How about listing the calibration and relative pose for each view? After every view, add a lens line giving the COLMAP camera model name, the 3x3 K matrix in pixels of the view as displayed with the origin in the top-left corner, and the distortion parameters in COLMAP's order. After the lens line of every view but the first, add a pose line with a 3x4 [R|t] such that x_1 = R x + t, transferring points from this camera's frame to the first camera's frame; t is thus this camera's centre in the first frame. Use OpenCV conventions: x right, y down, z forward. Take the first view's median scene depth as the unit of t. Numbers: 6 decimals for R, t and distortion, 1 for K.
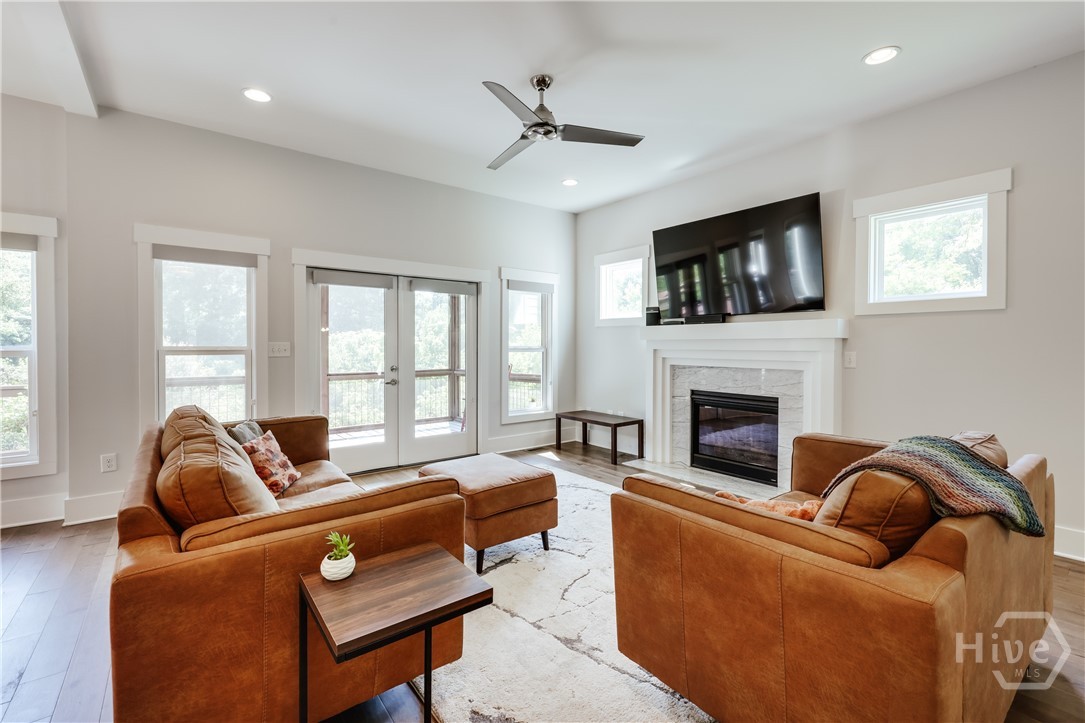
lens RADIAL K [[462.4, 0, 544.2], [0, 462.4, 345.2], [0, 0, 1]] dist [-0.000402, -0.000389]
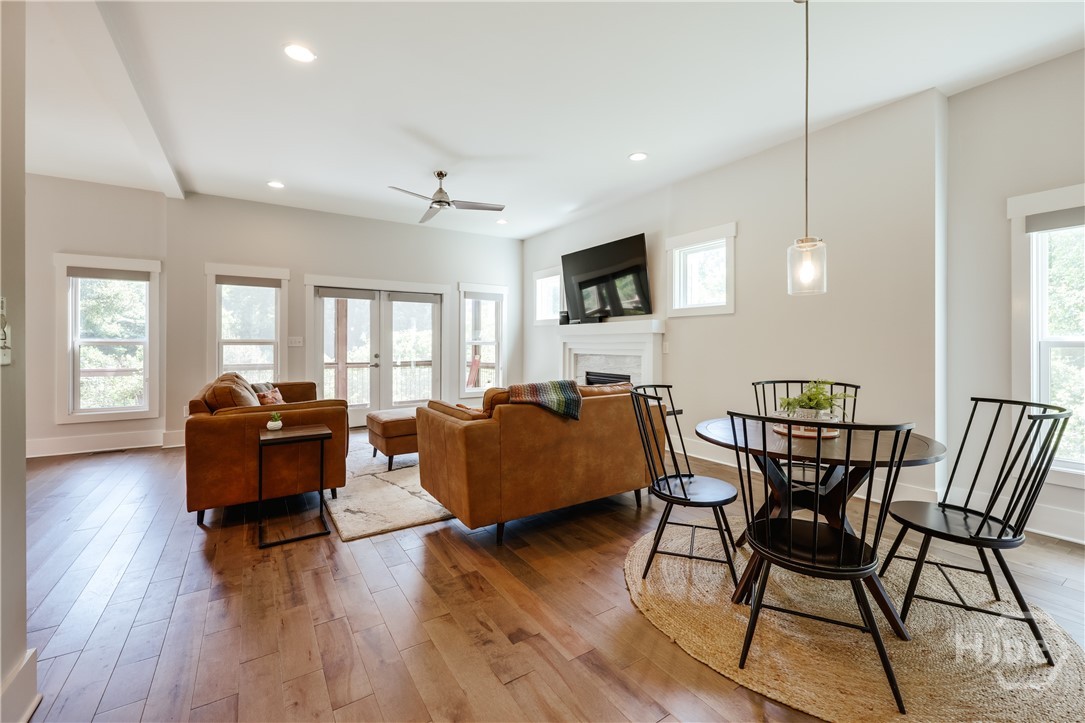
lens RADIAL K [[435.6, 0, 540.7], [0, 435.6, 336.7], [0, 0, 1]] dist [0.000010, 0.000142]
pose [[0.996672, -0.001948, -0.081498, 0.381837], [0.000616, 0.999866, -0.016366, 0.018675], [0.081519, 0.016261, 0.996539, -0.392785]]
